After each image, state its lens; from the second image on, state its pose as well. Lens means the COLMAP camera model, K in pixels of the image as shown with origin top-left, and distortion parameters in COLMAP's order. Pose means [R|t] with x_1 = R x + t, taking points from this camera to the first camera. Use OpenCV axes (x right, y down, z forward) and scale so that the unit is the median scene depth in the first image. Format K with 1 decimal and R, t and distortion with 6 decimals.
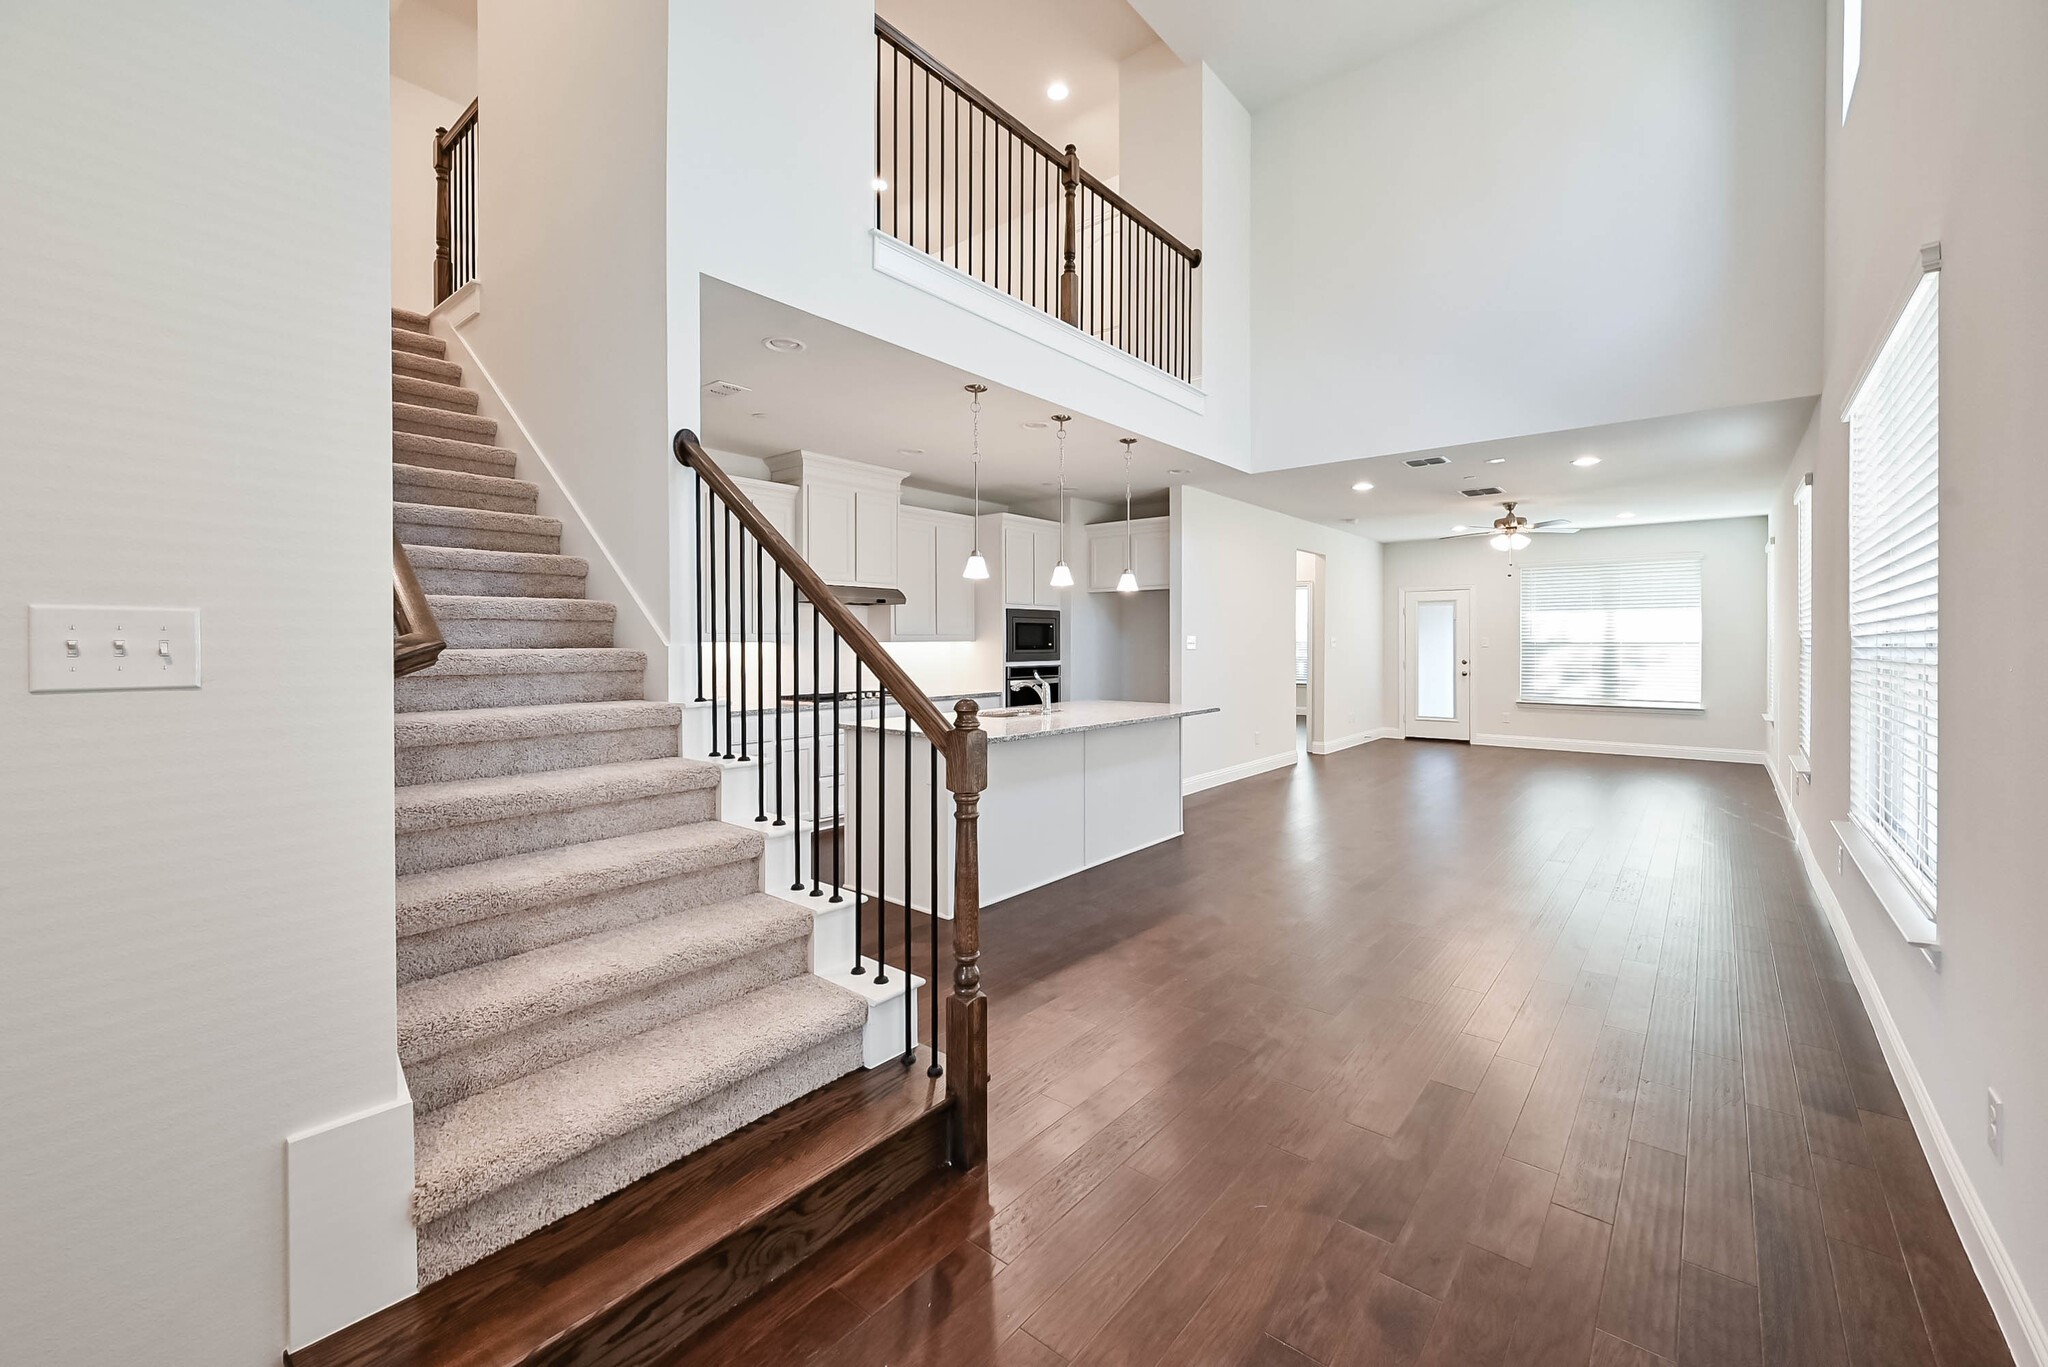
lens RADIAL K [[808.6, 0, 1012.9], [0, 808.6, 656.4], [0, 0, 1]] dist [-0.001060, 0.000430]
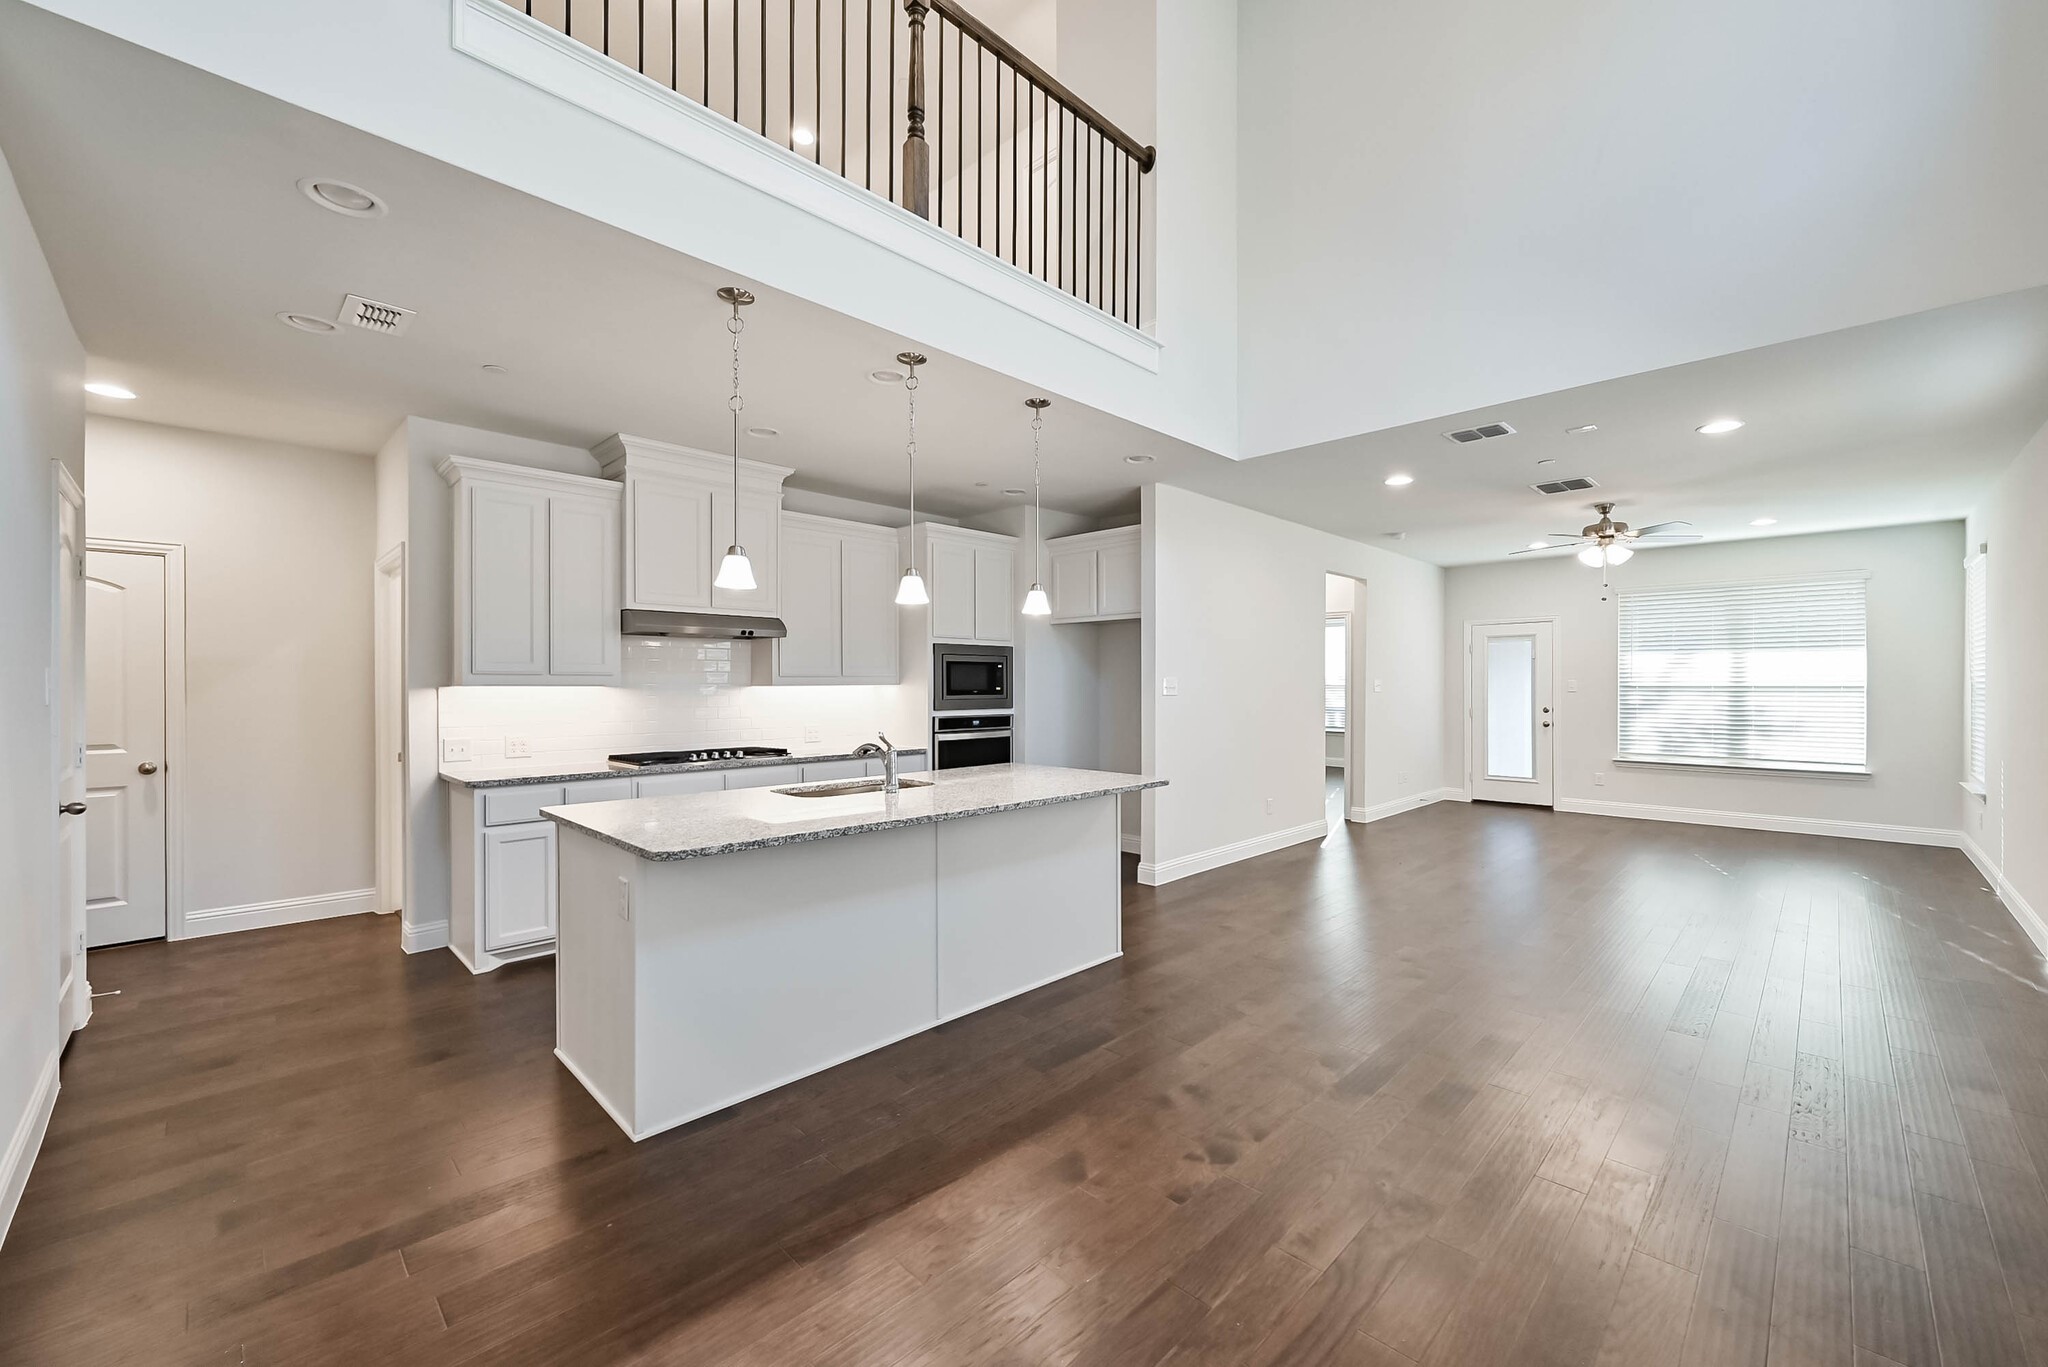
lens RADIAL K [[808.6, 0, 1014.0], [0, 808.6, 694.0], [0, 0, 1]] dist [-0.001060, 0.000430]
pose [[0.996816, 0.002671, -0.079696, 0.129805], [-0.003118, 0.999980, -0.005489, -0.005216], [0.079680, 0.005720, 0.996804, 0.211304]]
